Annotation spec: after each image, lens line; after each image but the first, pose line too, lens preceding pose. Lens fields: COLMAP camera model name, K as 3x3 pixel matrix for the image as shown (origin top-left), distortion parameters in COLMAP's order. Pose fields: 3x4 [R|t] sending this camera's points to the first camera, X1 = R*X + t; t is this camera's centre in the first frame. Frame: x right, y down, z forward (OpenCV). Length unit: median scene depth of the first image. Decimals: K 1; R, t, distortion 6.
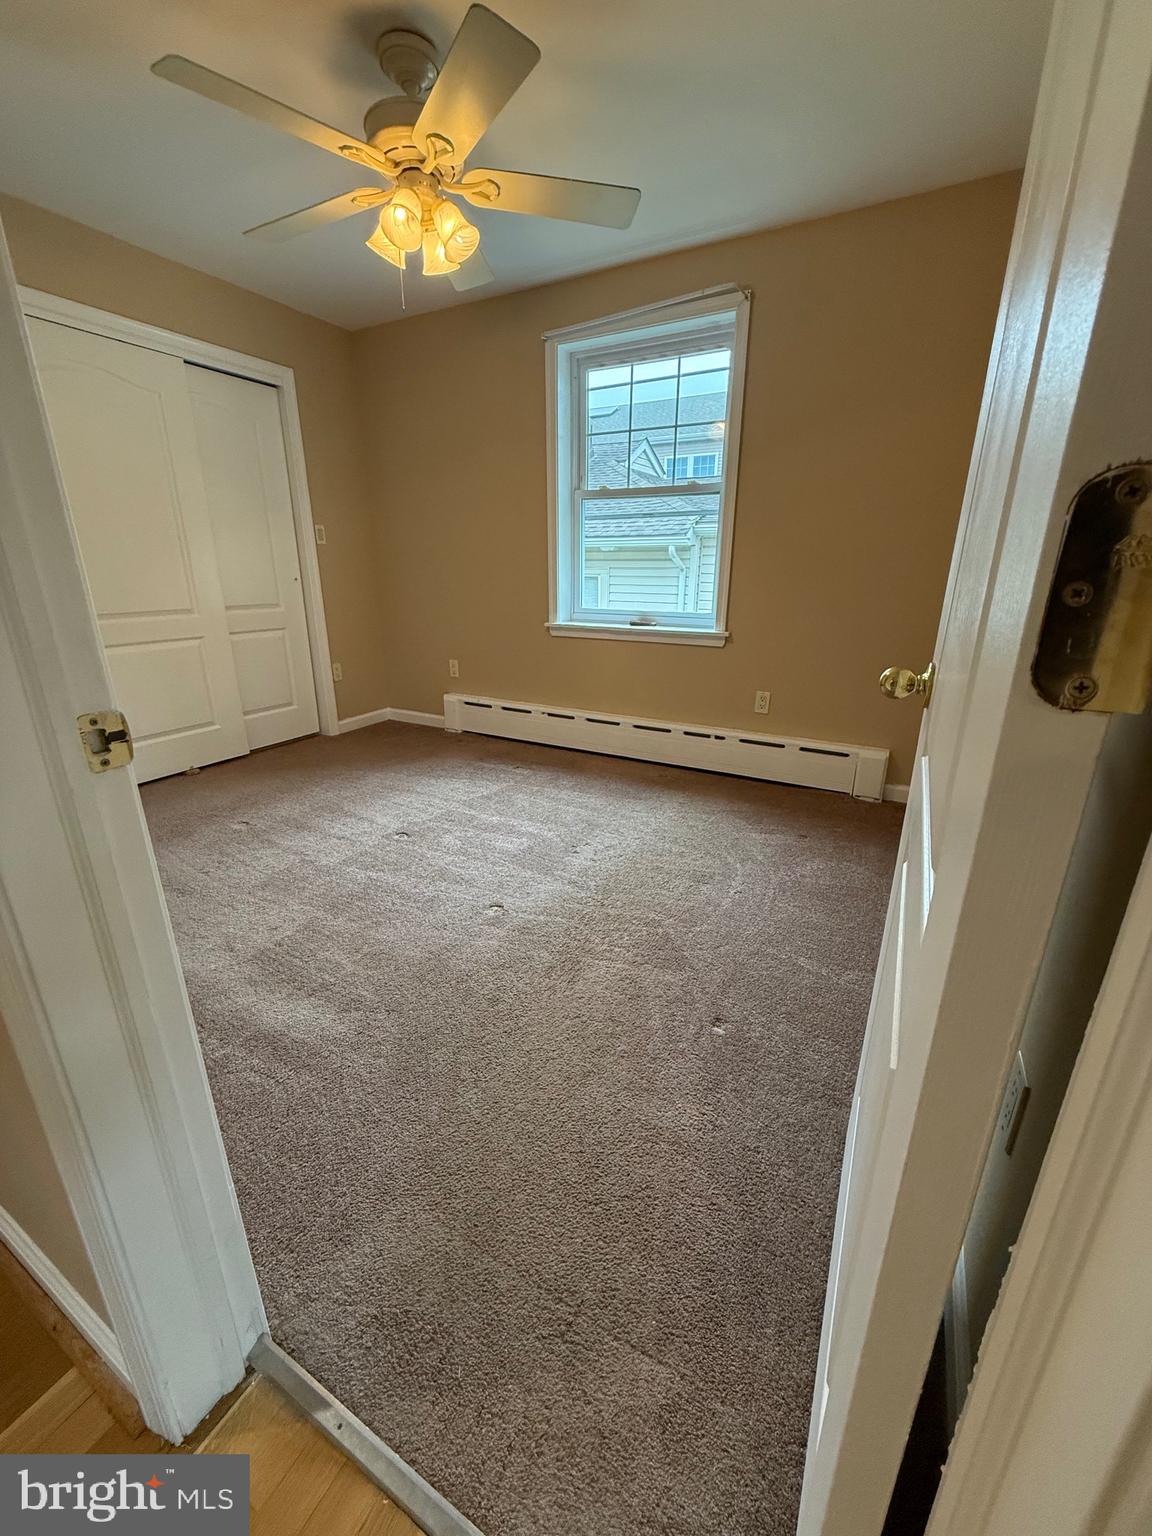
lens RADIAL K [[608.3, 0, 573.9], [0, 608.3, 762.7], [0, 0, 1]] dist [-0.000447, 0.000366]
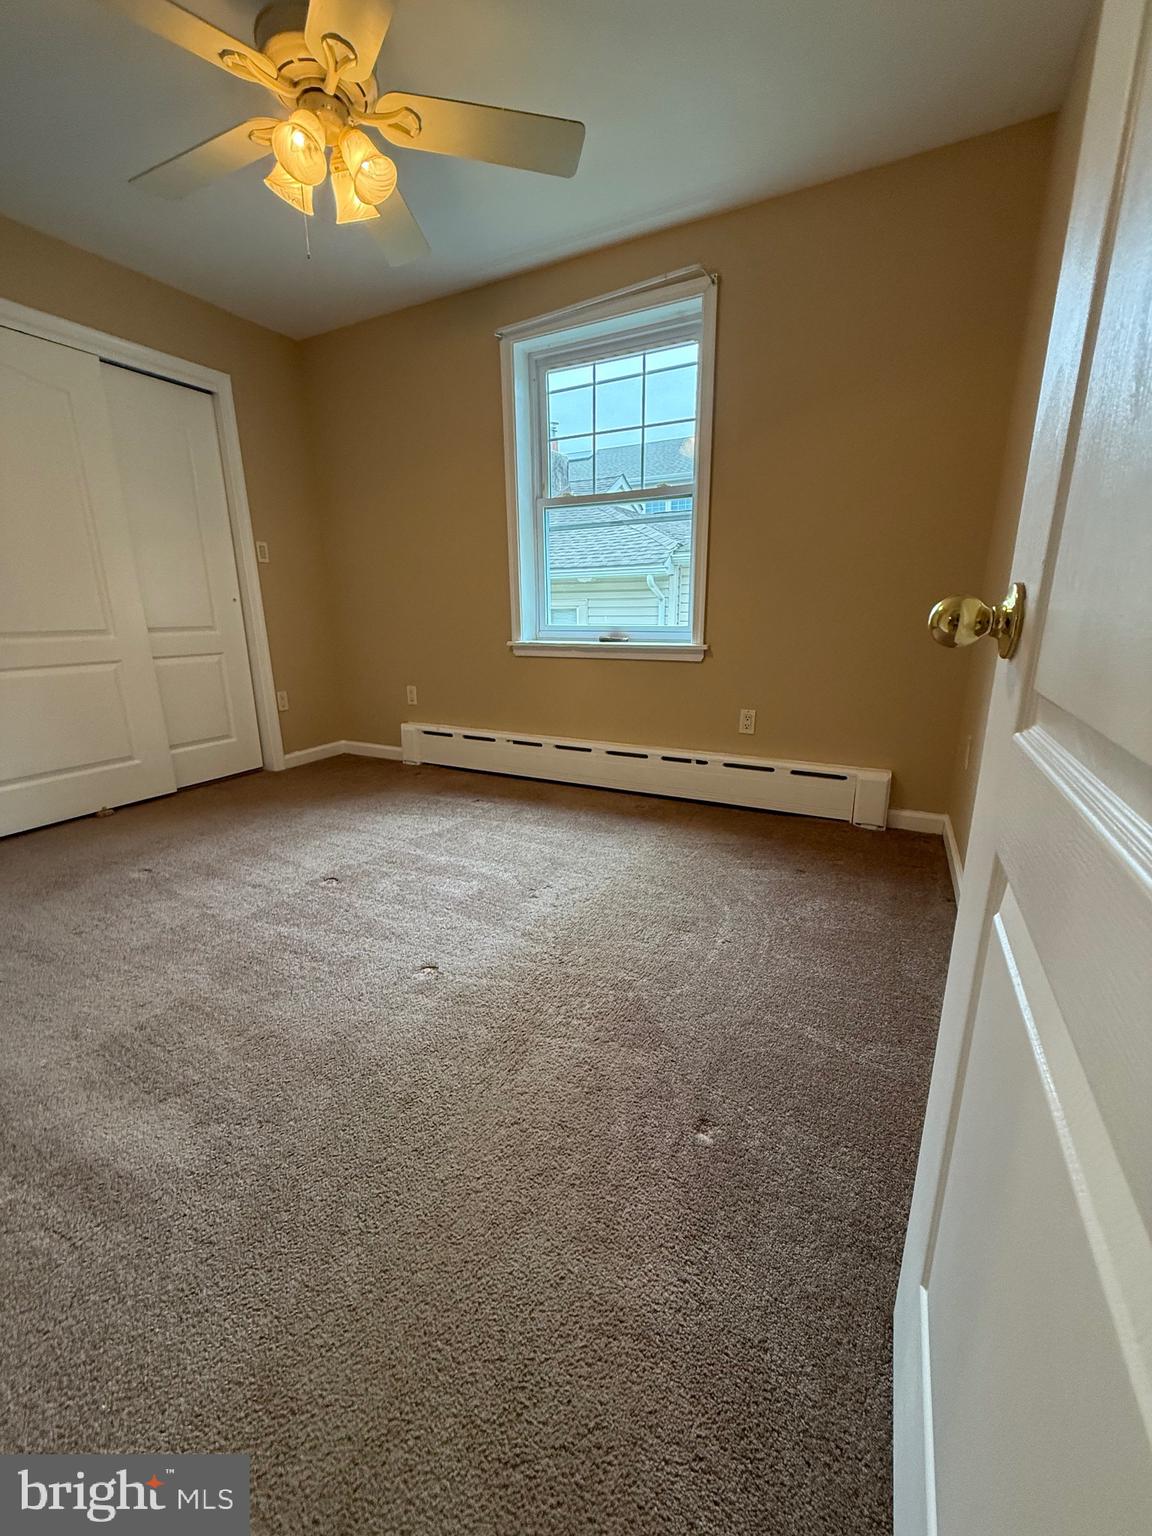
lens RADIAL K [[608.3, 0, 574.7], [0, 608.3, 763.6], [0, 0, 1]] dist [-0.000447, 0.000366]
pose [[0.999588, -0.019537, 0.021010, 0.044033], [0.020802, 0.997871, -0.061817, 0.016187], [-0.019758, 0.062228, 0.997866, 0.141865]]
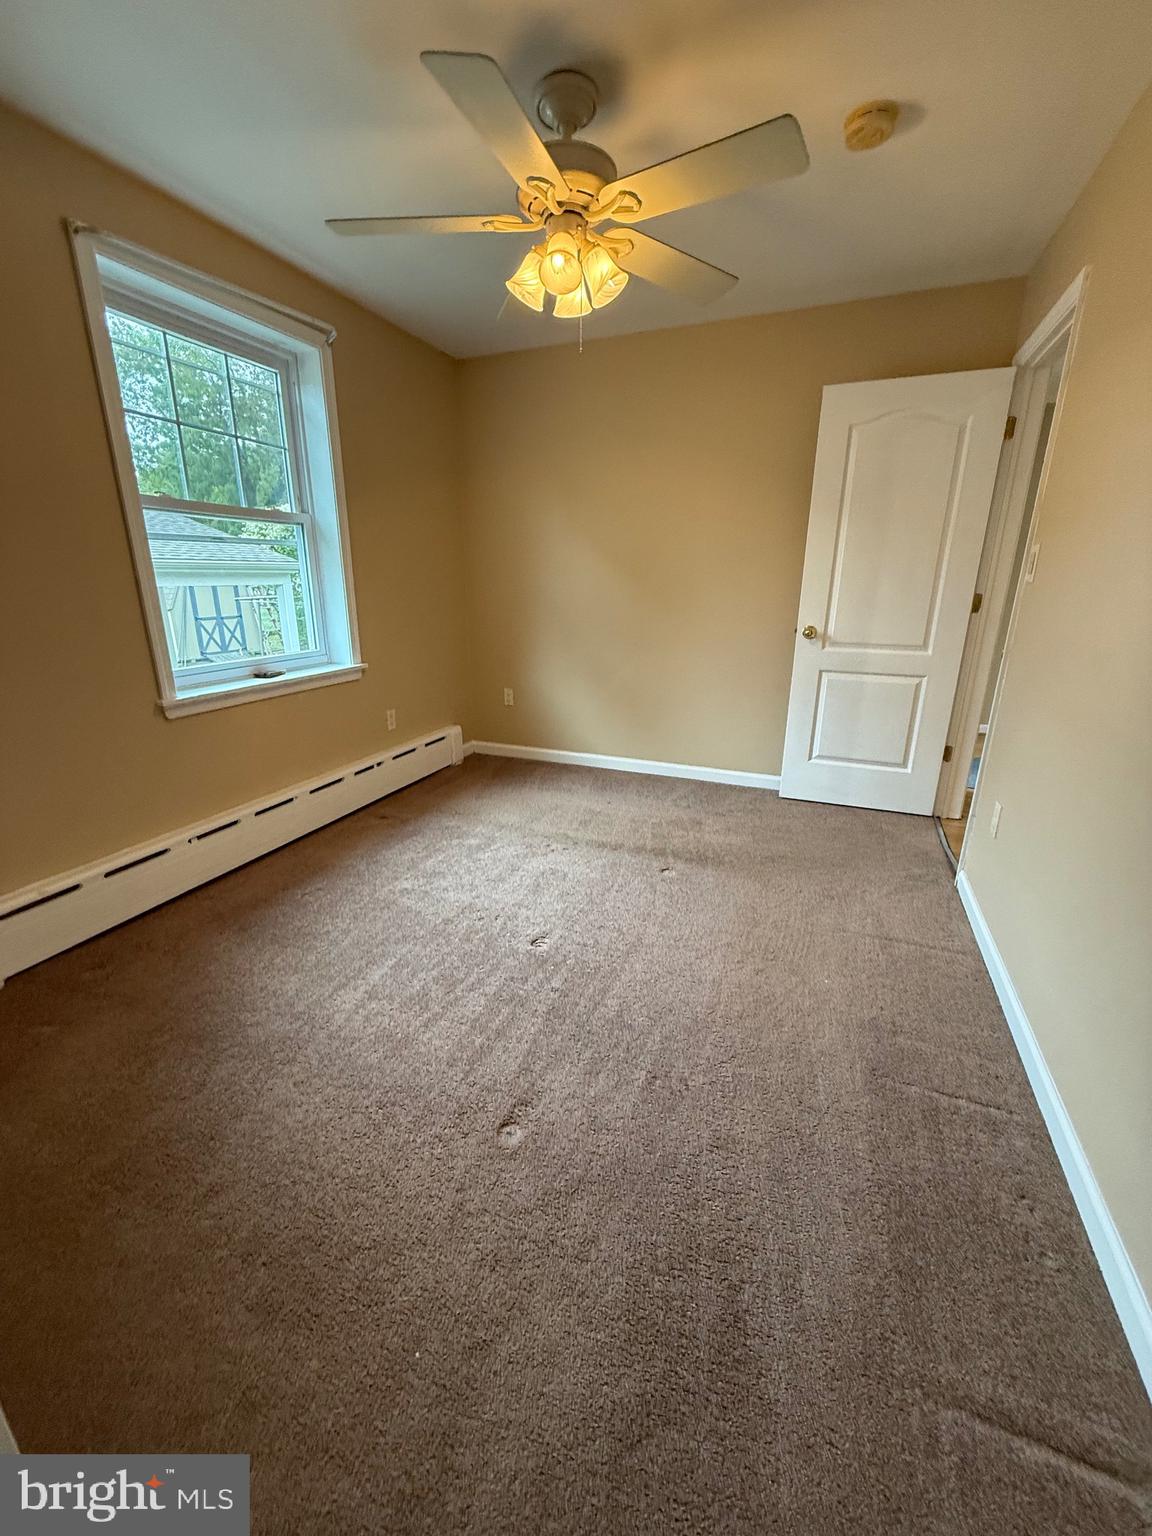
lens RADIAL K [[608.3, 0, 575.5], [0, 608.3, 765.0], [0, 0, 1]] dist [-0.000447, 0.000366]
pose [[-0.115190, -0.295260, 0.948448, -1.022076], [0.307053, 0.897459, 0.316679, -0.347280], [-0.944695, 0.327702, -0.012717, 0.917499]]
